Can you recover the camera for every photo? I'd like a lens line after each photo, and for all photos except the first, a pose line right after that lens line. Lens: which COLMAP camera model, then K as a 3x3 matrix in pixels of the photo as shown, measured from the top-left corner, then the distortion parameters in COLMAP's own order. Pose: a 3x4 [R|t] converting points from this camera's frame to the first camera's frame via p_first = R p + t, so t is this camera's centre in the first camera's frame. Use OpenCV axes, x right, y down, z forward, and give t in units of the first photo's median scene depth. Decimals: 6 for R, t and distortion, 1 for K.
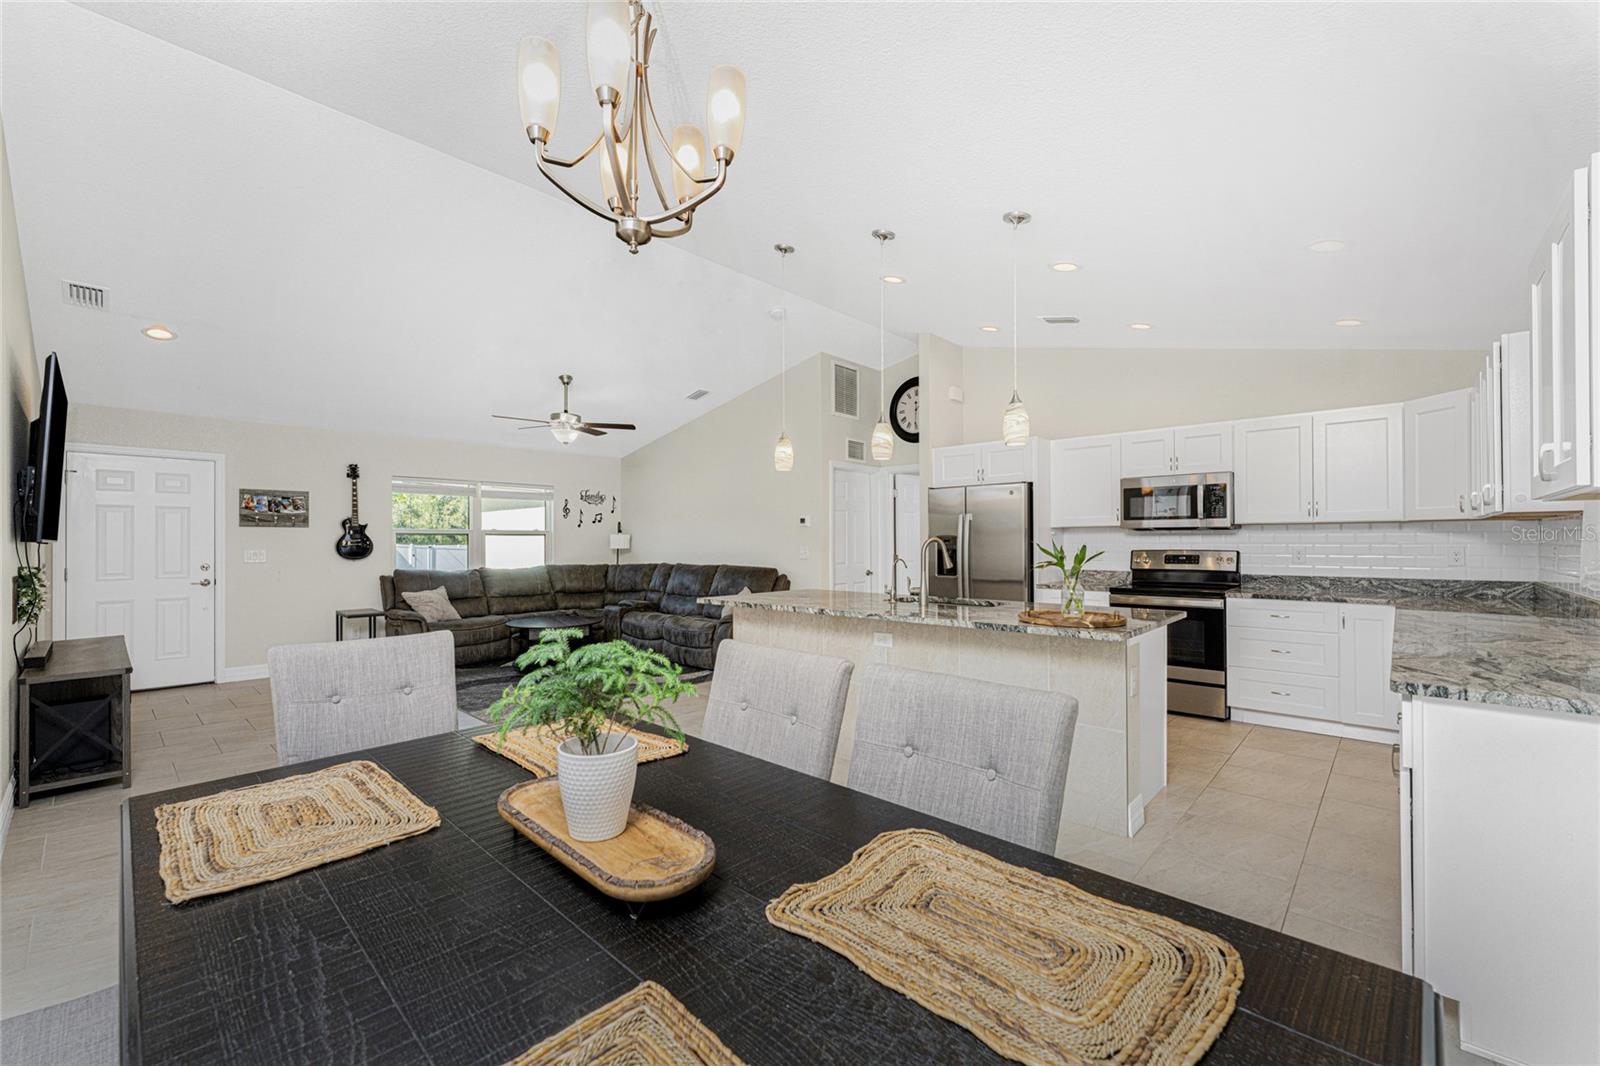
lens RADIAL K [[655.7, 0, 788.4], [0, 655.7, 537.3], [0, 0, 1]] dist [-0.000559, -0.000330]
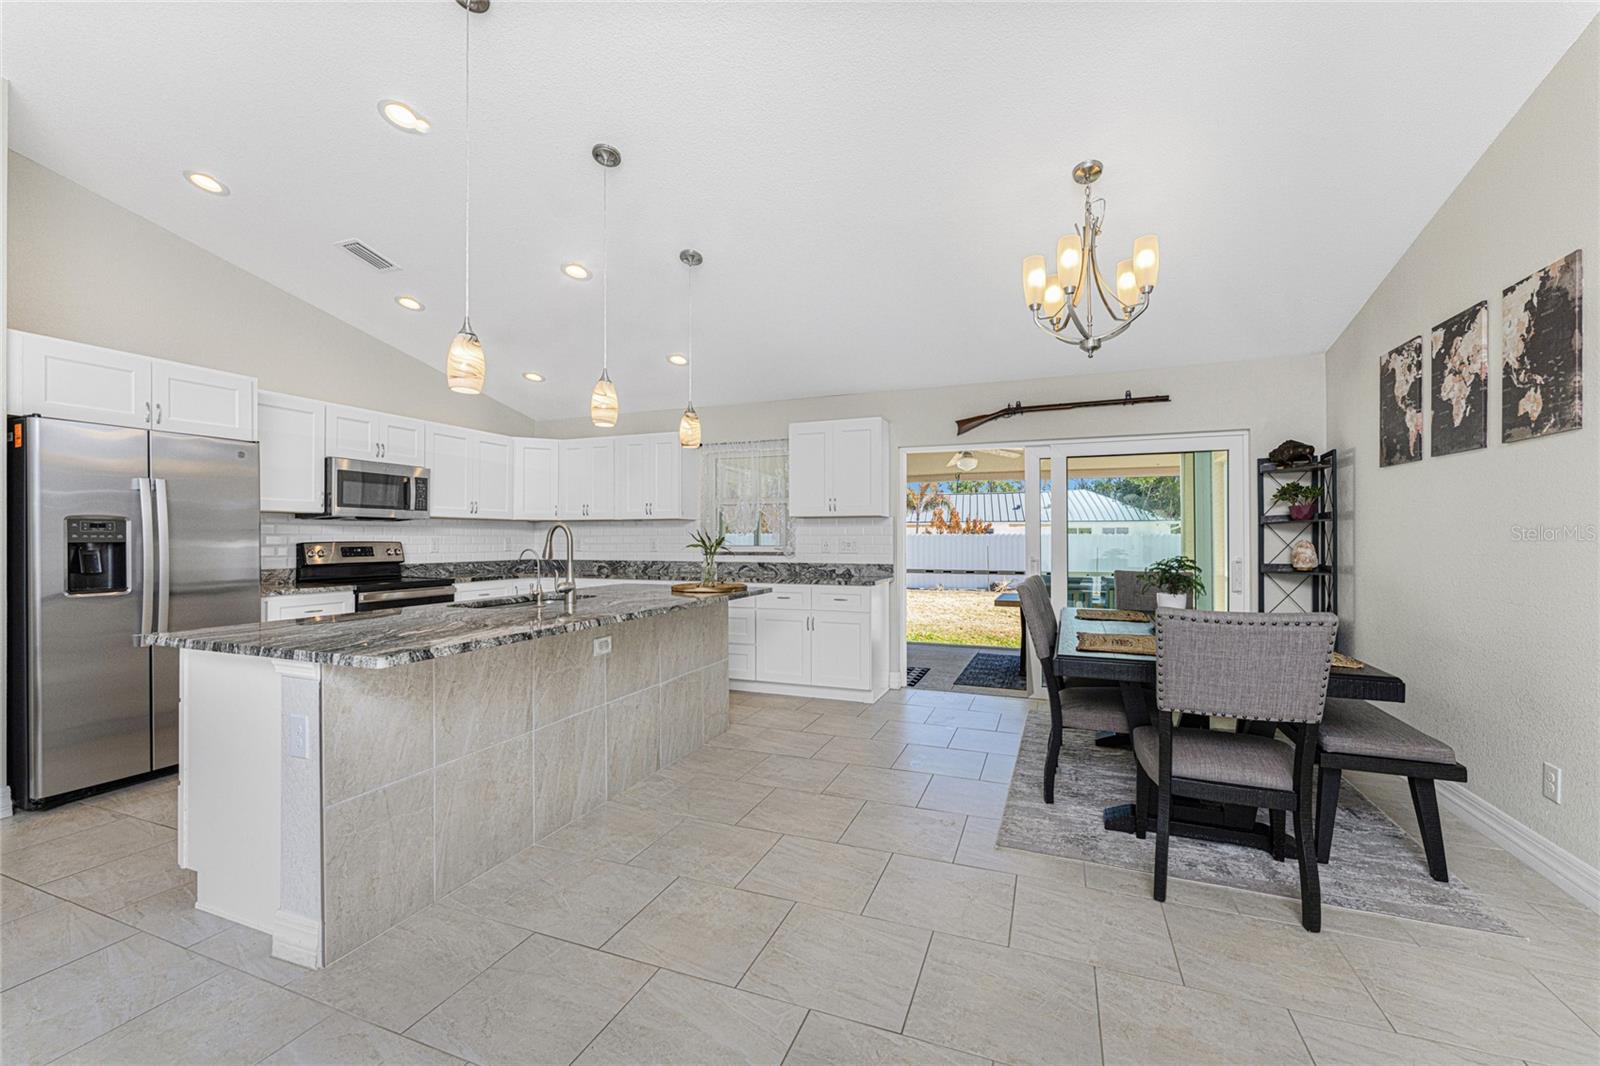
lens RADIAL K [[655.7, 0, 795.1], [0, 655.7, 538.8], [0, 0, 1]] dist [-0.000559, -0.000330]
pose [[-0.367285, 0.005454, 0.930092, -0.384343], [-0.003840, 0.999965, -0.007380, 0.015287], [-0.930100, -0.006282, -0.367251, 0.586667]]
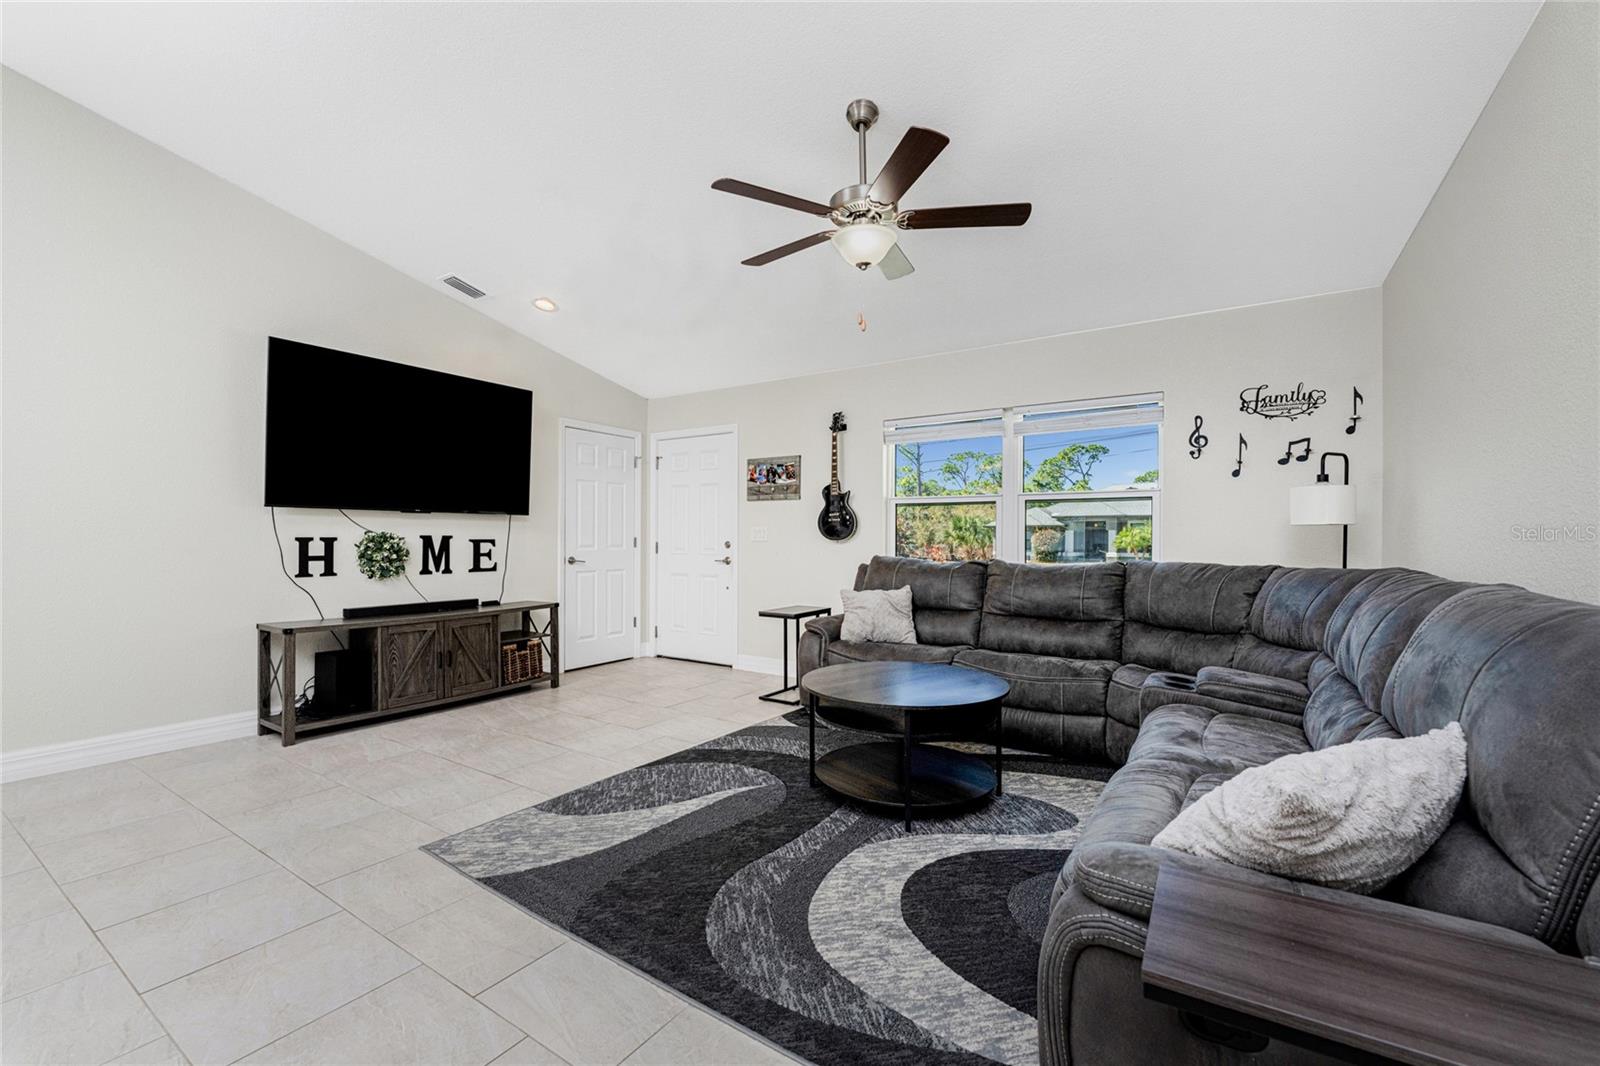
lens RADIAL K [[655.7, 0, 802.7], [0, 655.7, 539.5], [0, 0, 1]] dist [-0.000559, -0.000330]
pose [[0.179110, 0.005598, -0.983813, 0.066990], [0.002341, 0.999979, 0.006116, 0.028830], [0.983826, -0.003398, 0.179093, 0.828143]]
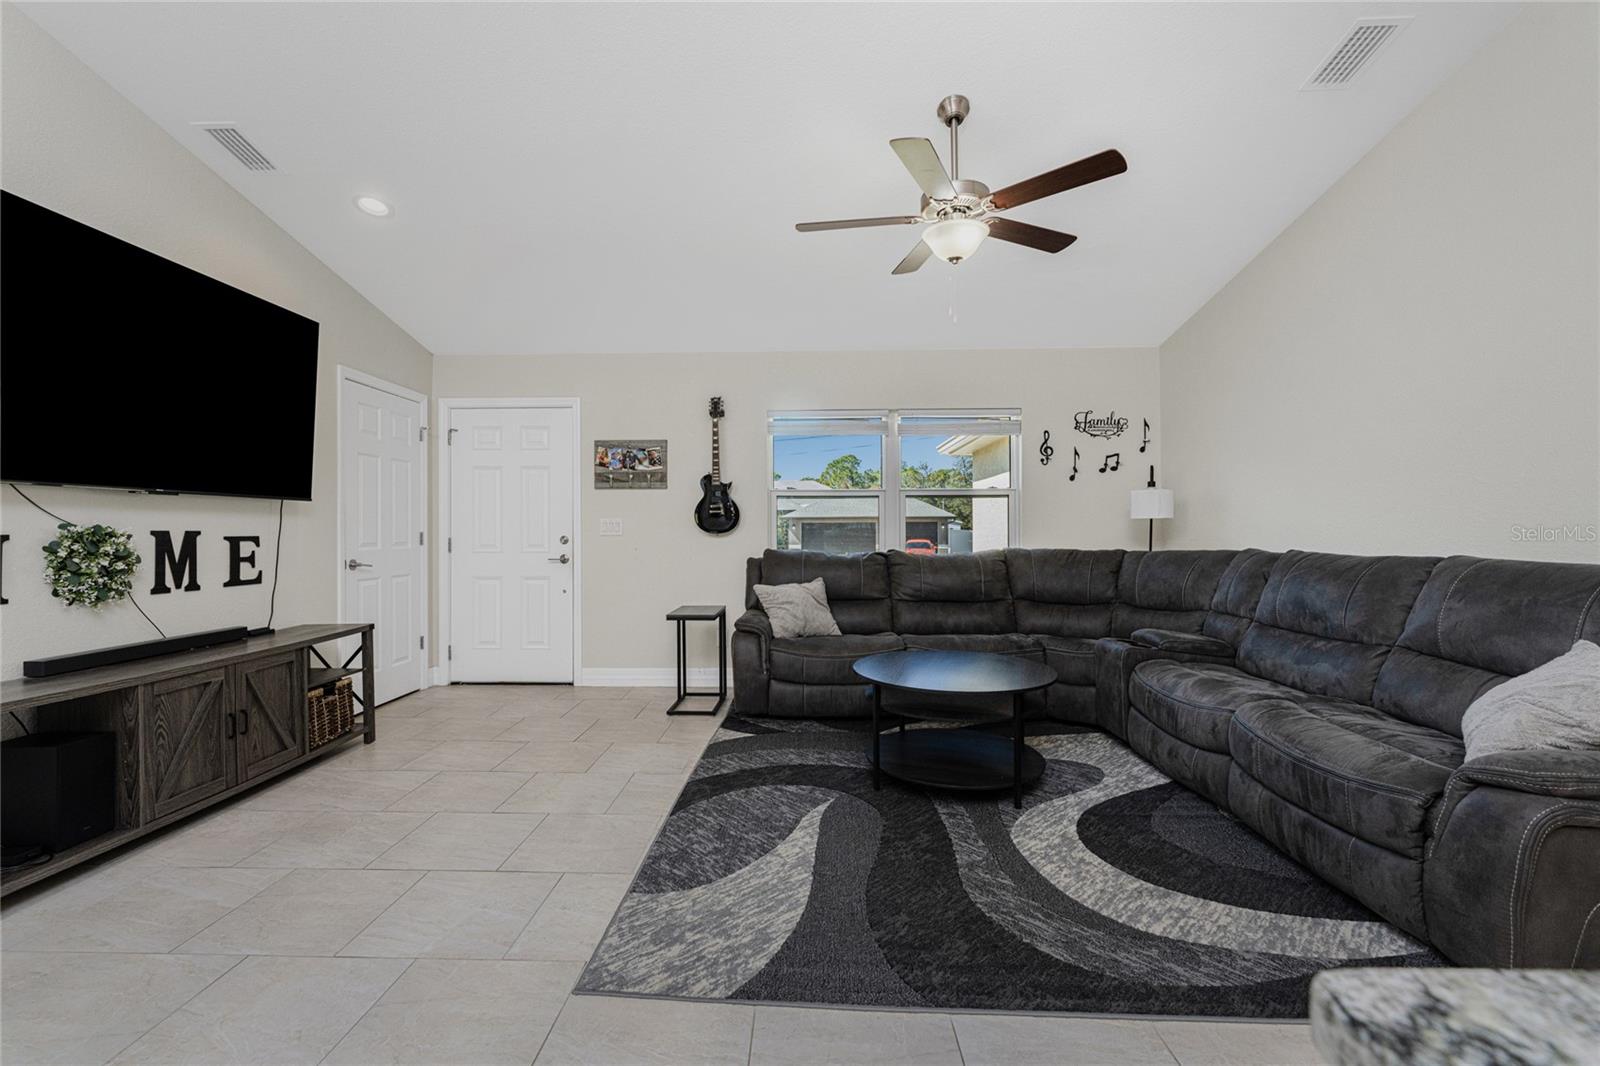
lens RADIAL K [[655.7, 0, 792.2], [0, 655.7, 532.9], [0, 0, 1]] dist [-0.000559, -0.000330]
pose [[0.664126, 0.002552, -0.747616, -0.084070], [0.006224, 0.999941, 0.008942, 0.027951], [0.747595, -0.010591, 0.664071, 0.594081]]
